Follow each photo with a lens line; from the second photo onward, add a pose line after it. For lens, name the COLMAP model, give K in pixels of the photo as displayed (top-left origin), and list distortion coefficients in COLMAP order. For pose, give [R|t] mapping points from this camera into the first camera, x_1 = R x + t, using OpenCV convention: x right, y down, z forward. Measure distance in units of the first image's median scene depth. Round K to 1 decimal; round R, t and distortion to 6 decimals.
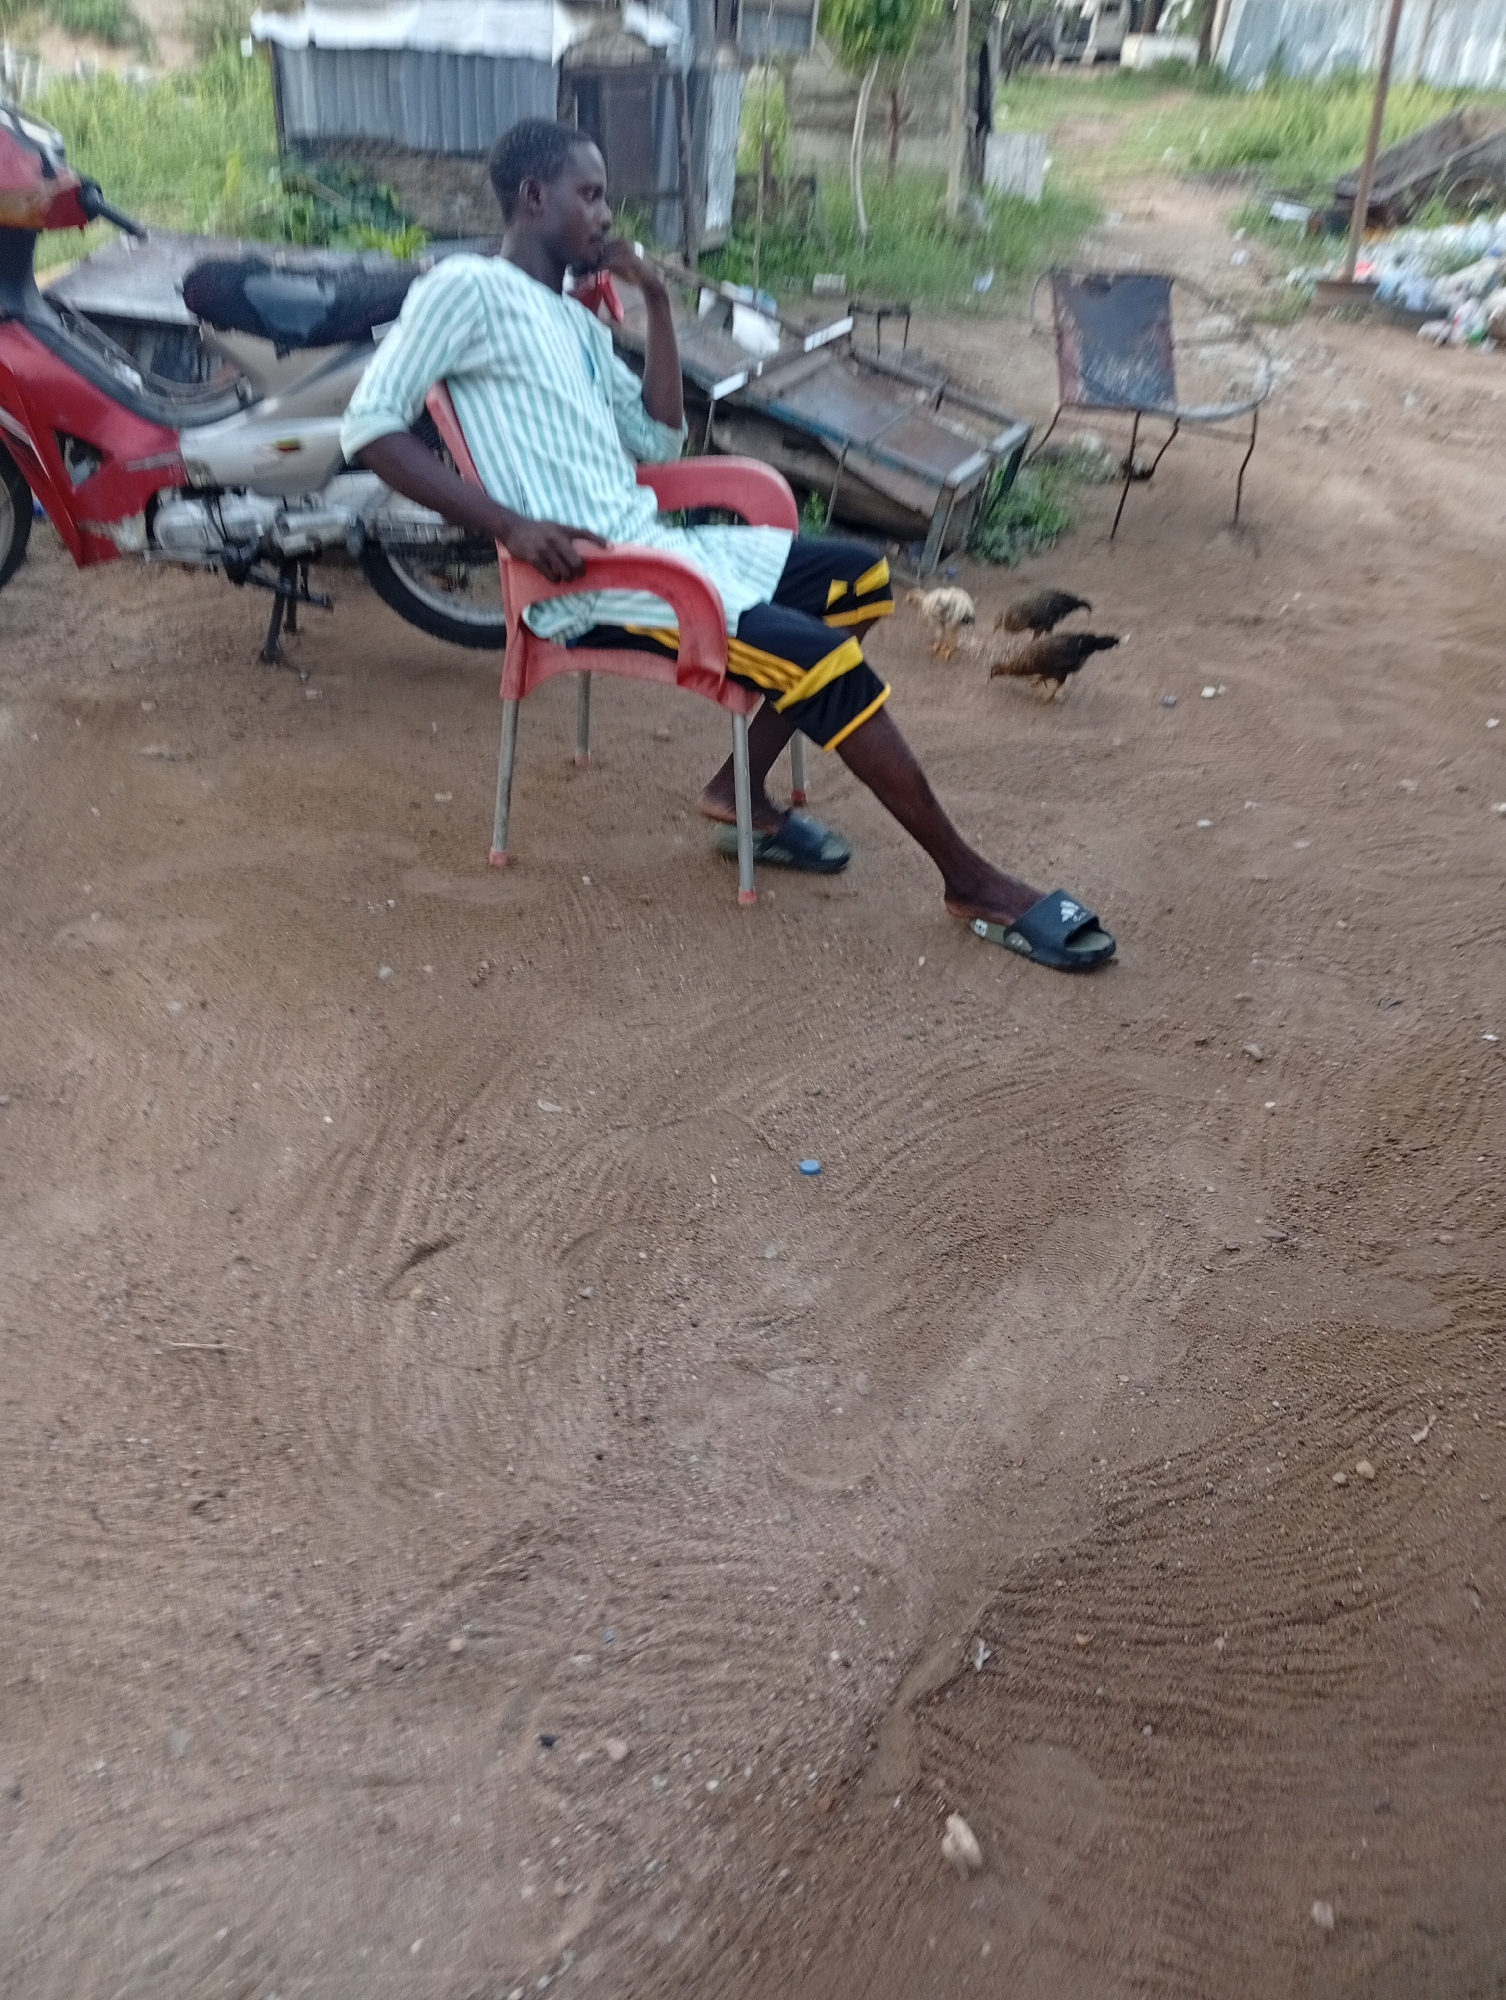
lens RADIAL K [[1533.1, 0, 747.5], [0, 1533.1, 1005.4], [0, 0, 1]] dist [0.125082, -0.257878]
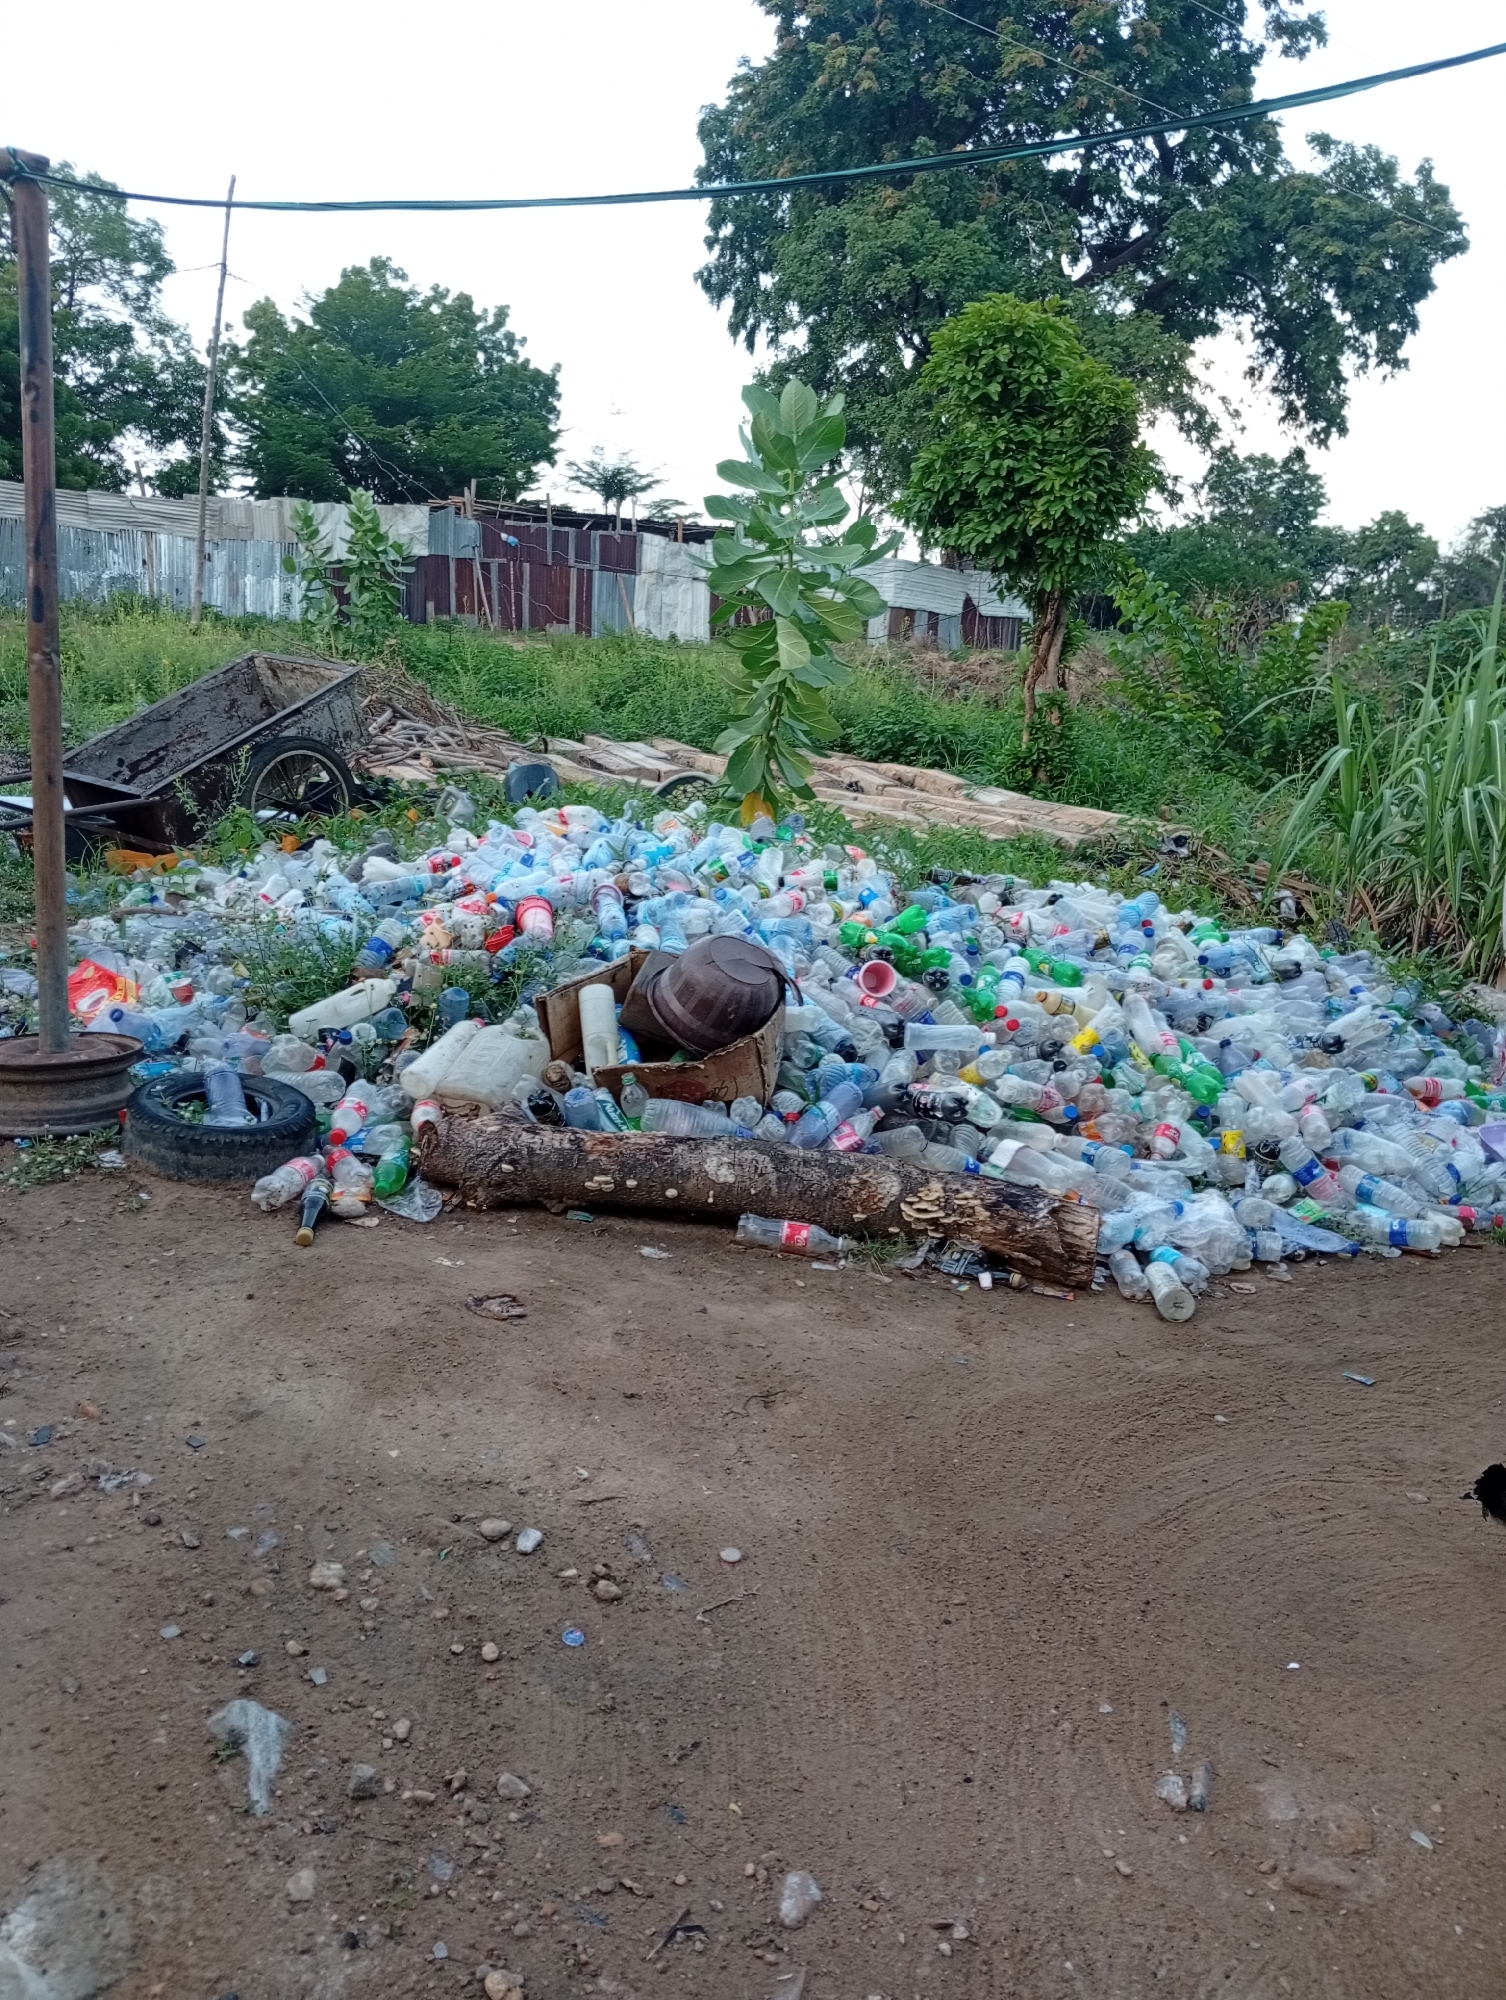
lens RADIAL K [[1533.1, 0, 747.5], [0, 1533.1, 1005.4], [0, 0, 1]] dist [0.125082, -0.257878]
pose [[0.770181, -0.104398, 0.629224, 0.238550], [0.286483, 0.938025, -0.195027, -0.307759], [-0.569867, 0.330468, 0.752358, 0.510349]]
